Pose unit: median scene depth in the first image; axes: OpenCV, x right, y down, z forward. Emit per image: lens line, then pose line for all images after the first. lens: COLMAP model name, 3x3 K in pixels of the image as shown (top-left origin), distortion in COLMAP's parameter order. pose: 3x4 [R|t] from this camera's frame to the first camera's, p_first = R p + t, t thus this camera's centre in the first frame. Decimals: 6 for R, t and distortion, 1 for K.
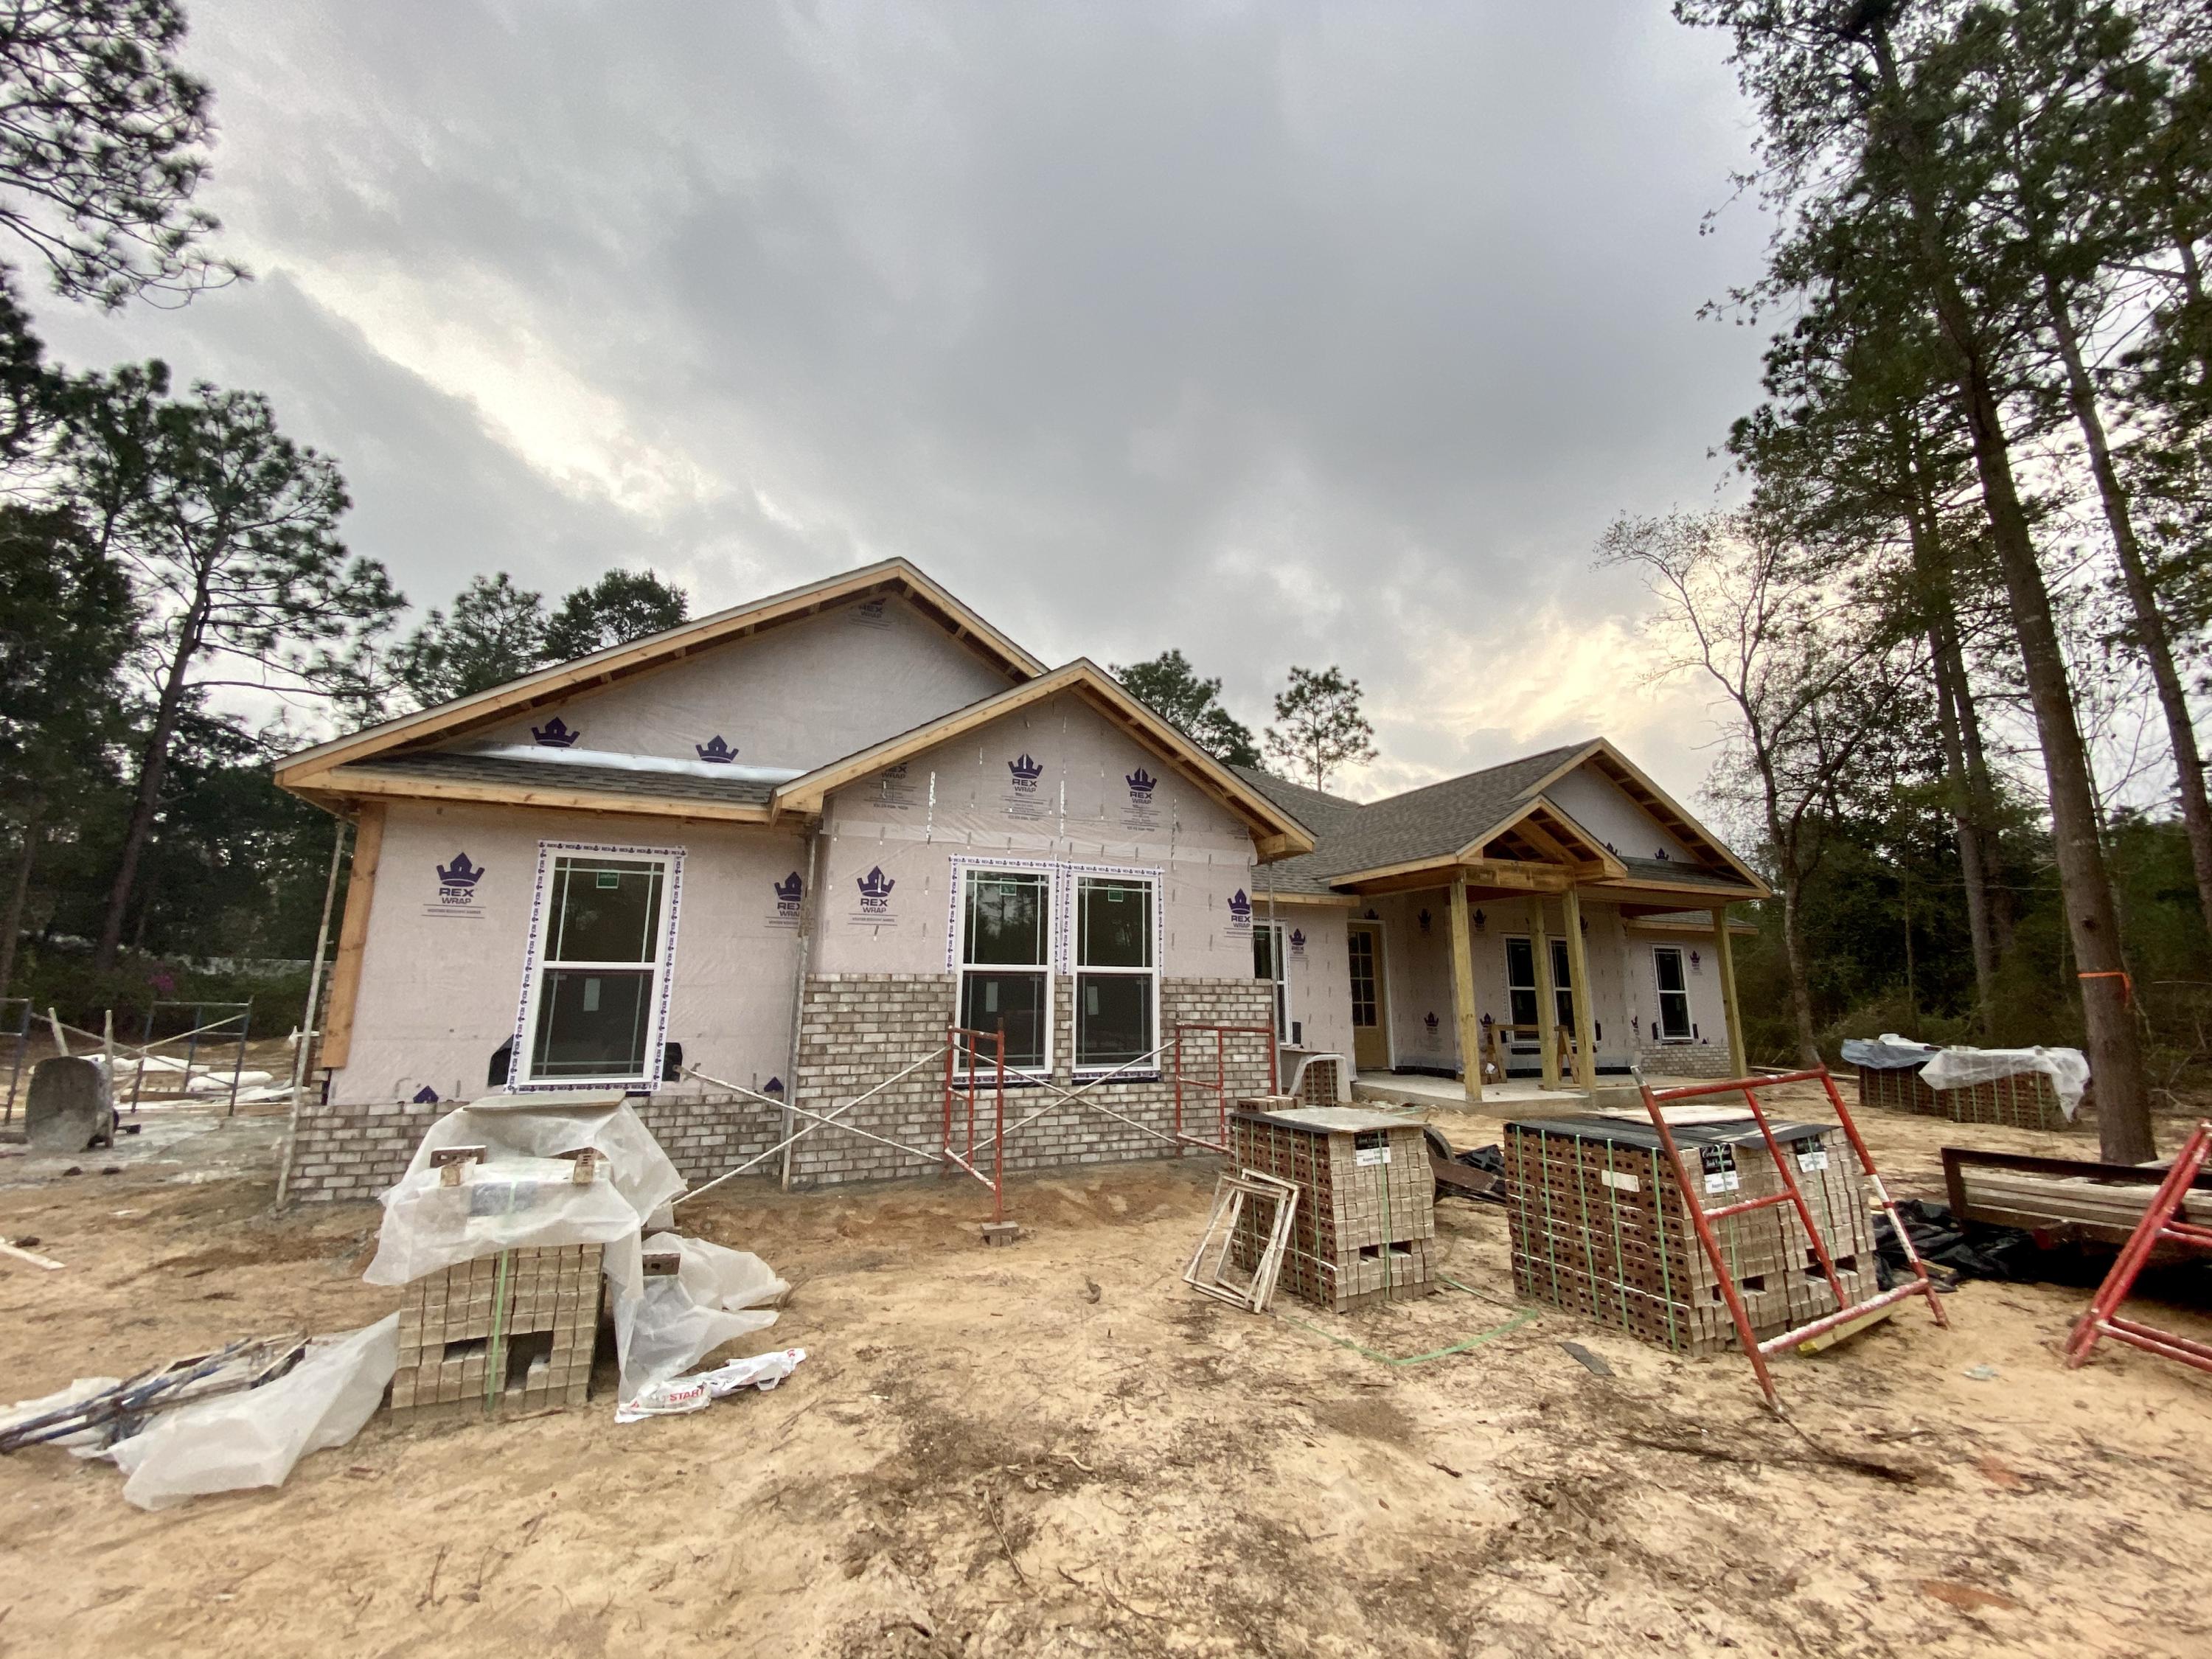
lens RADIAL K [[883.2, 0, 1102.3], [0, 883.2, 822.4], [0, 0, 1]] dist [0.011623, -0.014759]
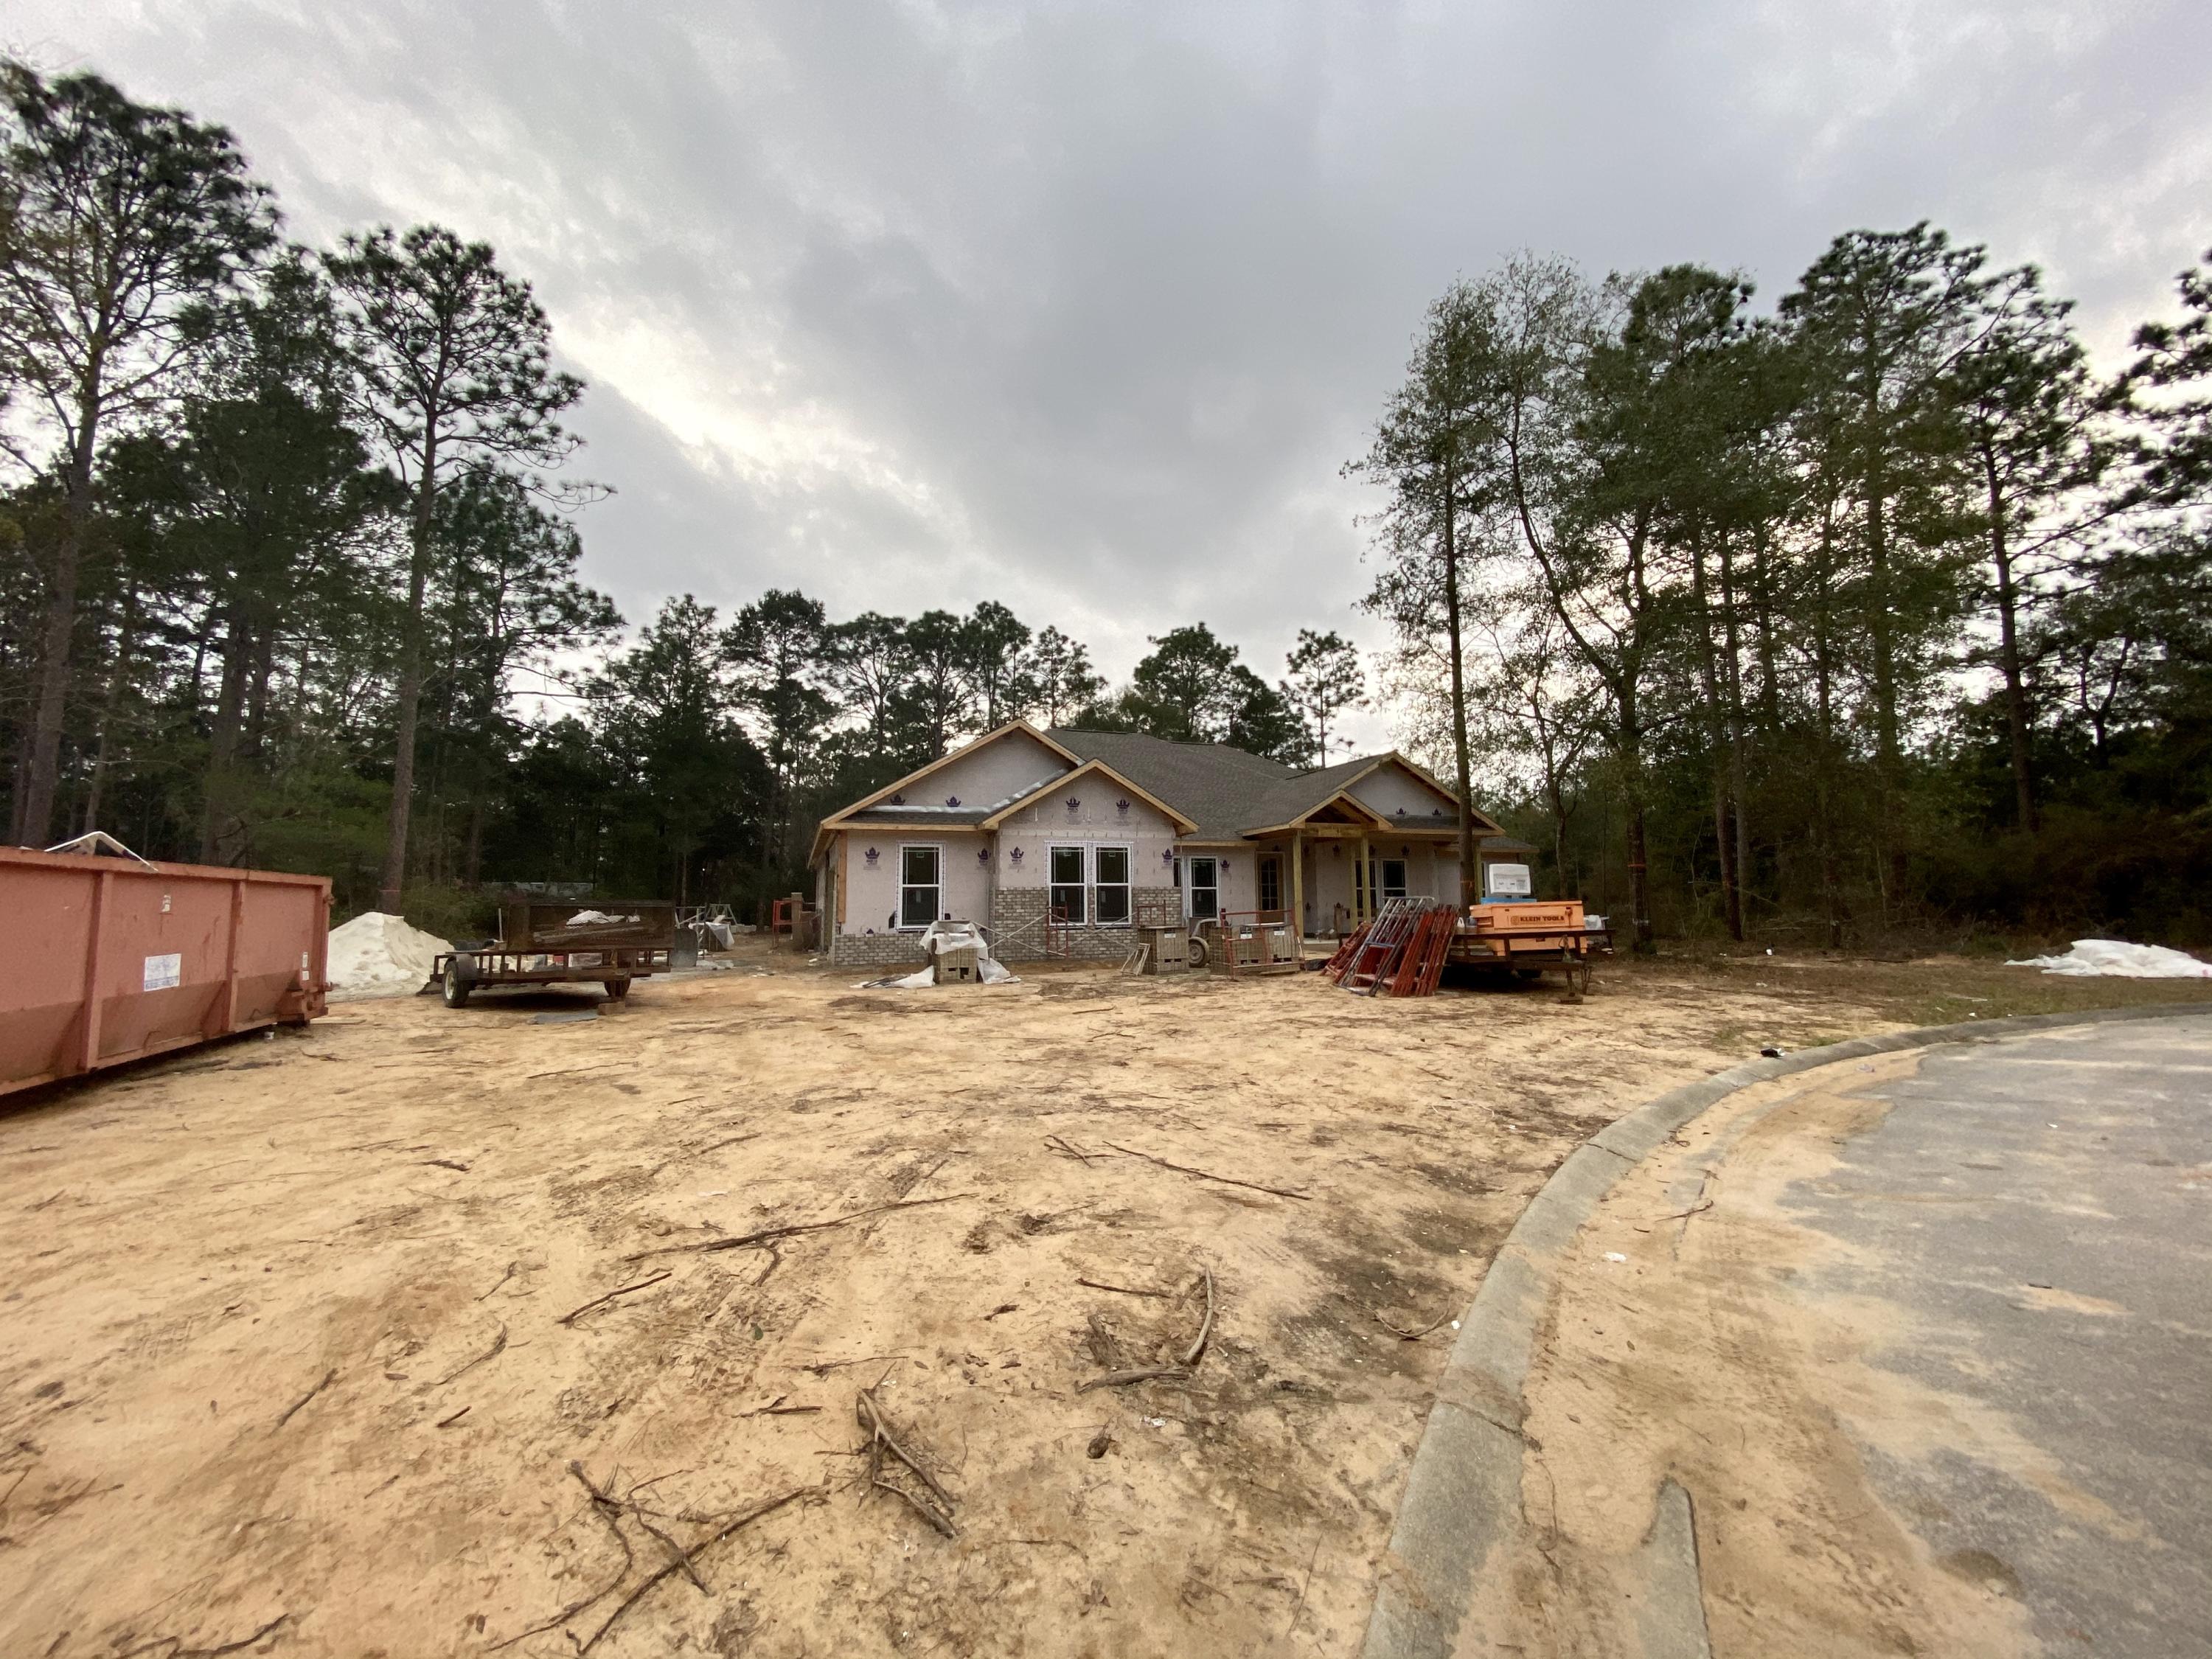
lens RADIAL K [[883.2, 0, 1102.3], [0, 883.2, 822.4], [0, 0, 1]] dist [0.011623, -0.014759]
pose [[0.996773, -0.022473, -0.077068, 0.046557], [0.030262, 0.994381, 0.101438, -0.065595], [0.074355, -0.103443, 0.991852, -0.366517]]
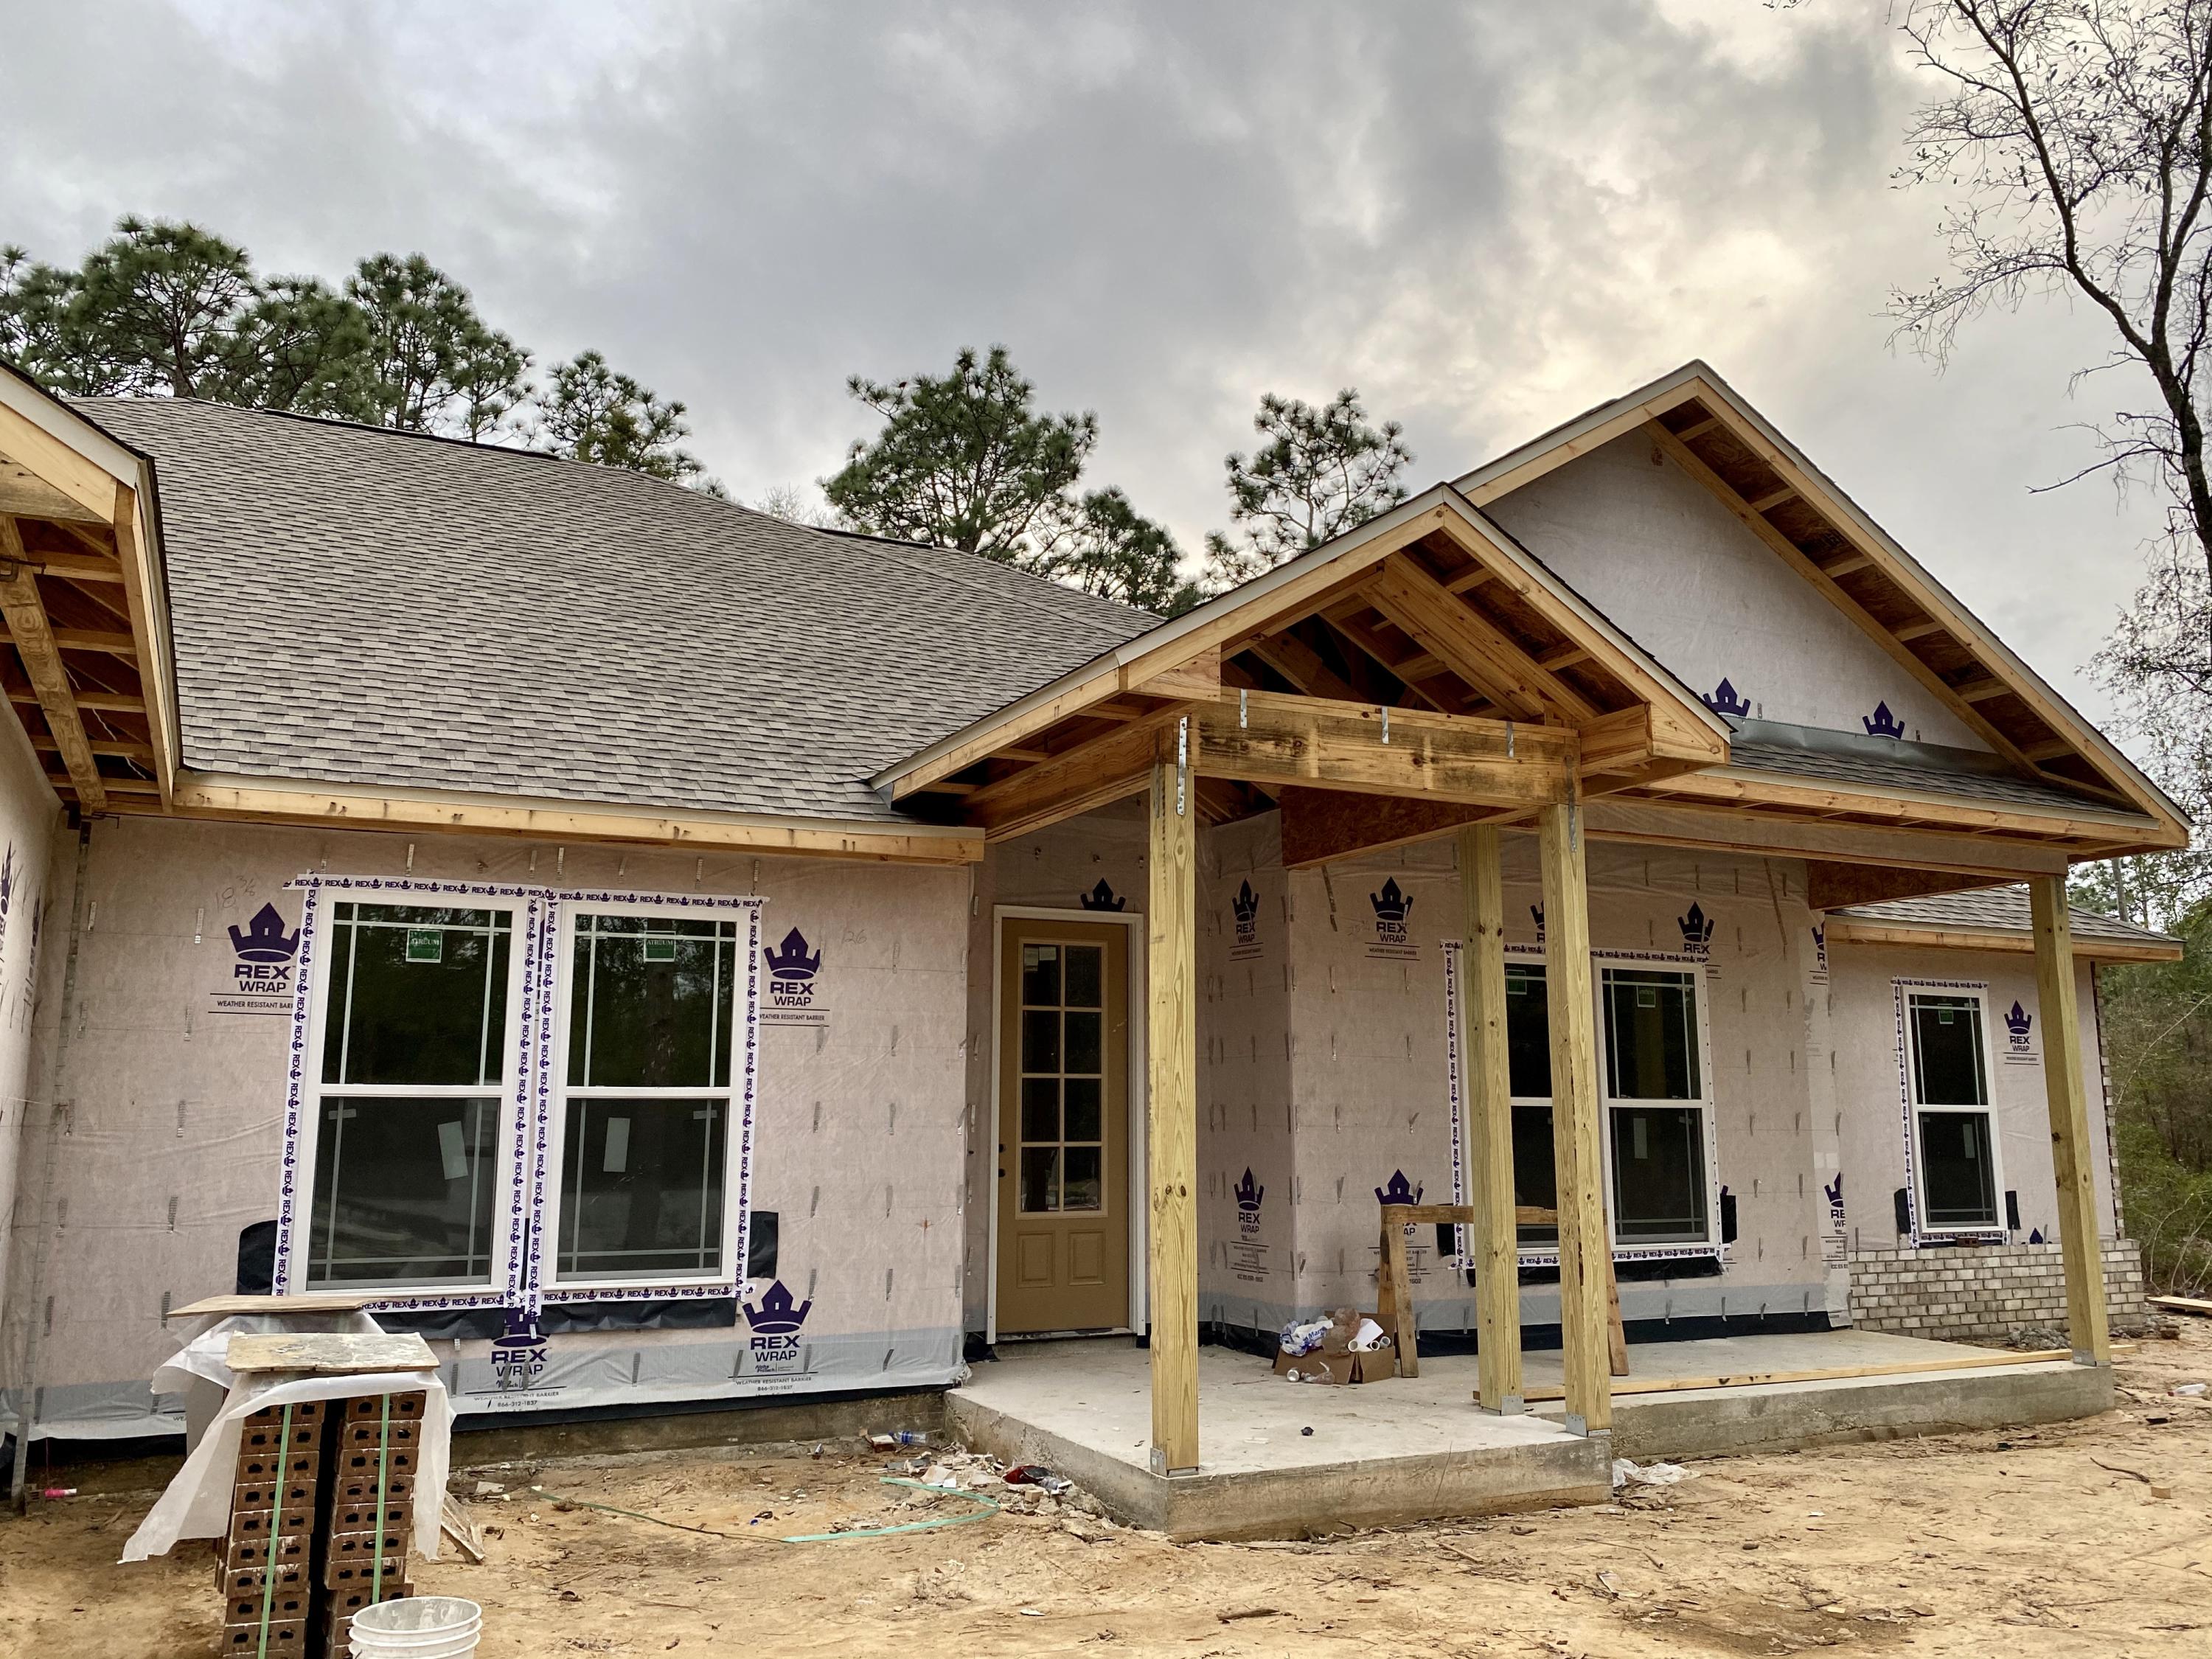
lens RADIAL K [[1749.3, 0, 1106.0], [0, 1749.3, 829.5], [0, 0, 1]] dist [0.004718, -0.006612]
pose [[0.998698, 0.002672, 0.050945, 0.130701], [-0.004299, 0.999484, 0.031839, 0.026403], [-0.050834, -0.032017, 0.998194, 0.145946]]
